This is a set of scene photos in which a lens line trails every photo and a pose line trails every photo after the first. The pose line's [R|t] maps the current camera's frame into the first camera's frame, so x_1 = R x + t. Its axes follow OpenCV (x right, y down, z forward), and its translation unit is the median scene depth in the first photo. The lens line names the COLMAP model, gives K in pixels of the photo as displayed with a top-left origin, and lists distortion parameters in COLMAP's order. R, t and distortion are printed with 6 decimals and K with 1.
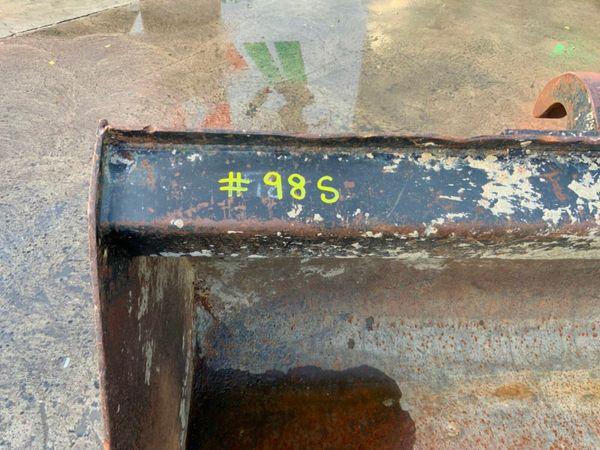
lens RADIAL K [[490.5, 0, 300.0], [0, 490.5, 225.0], [0, 0, 1]] dist [0.093264, -0.166837]
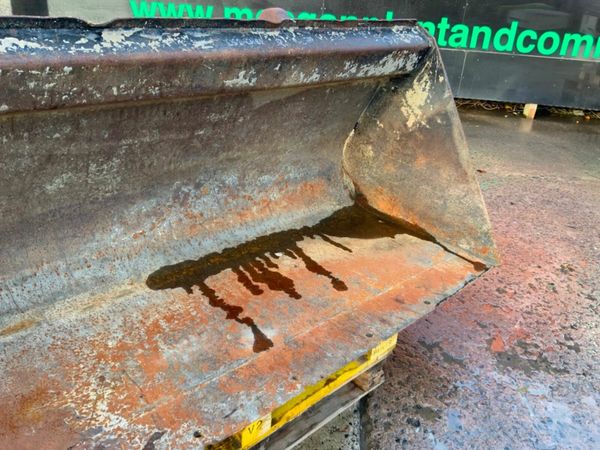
lens RADIAL K [[490.5, 0, 300.0], [0, 490.5, 225.0], [0, 0, 1]] dist [0.093264, -0.166837]
pose [[0.781834, -0.252594, 0.570028, 0.331608], [0.398071, 0.905893, -0.144558, 0.521126], [-0.479870, 0.339932, 0.808808, -0.286210]]
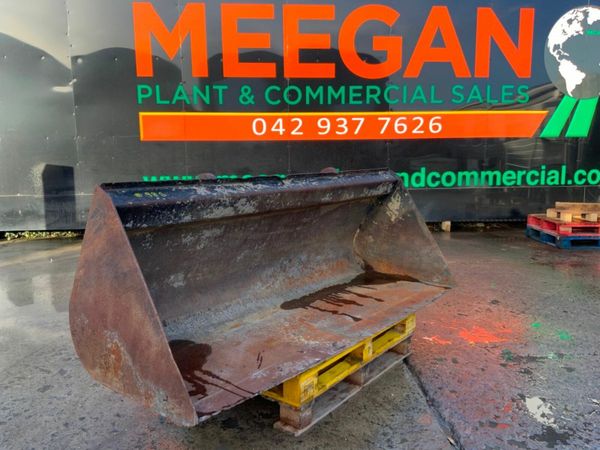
lens RADIAL K [[490.5, 0, 300.0], [0, 490.5, 225.0], [0, 0, 1]] dist [0.093264, -0.166837]
pose [[0.668374, -0.142267, 0.730093, -0.881026], [0.533891, 0.775188, -0.337704, 0.846182], [-0.517915, 0.615503, 0.594071, -0.700611]]
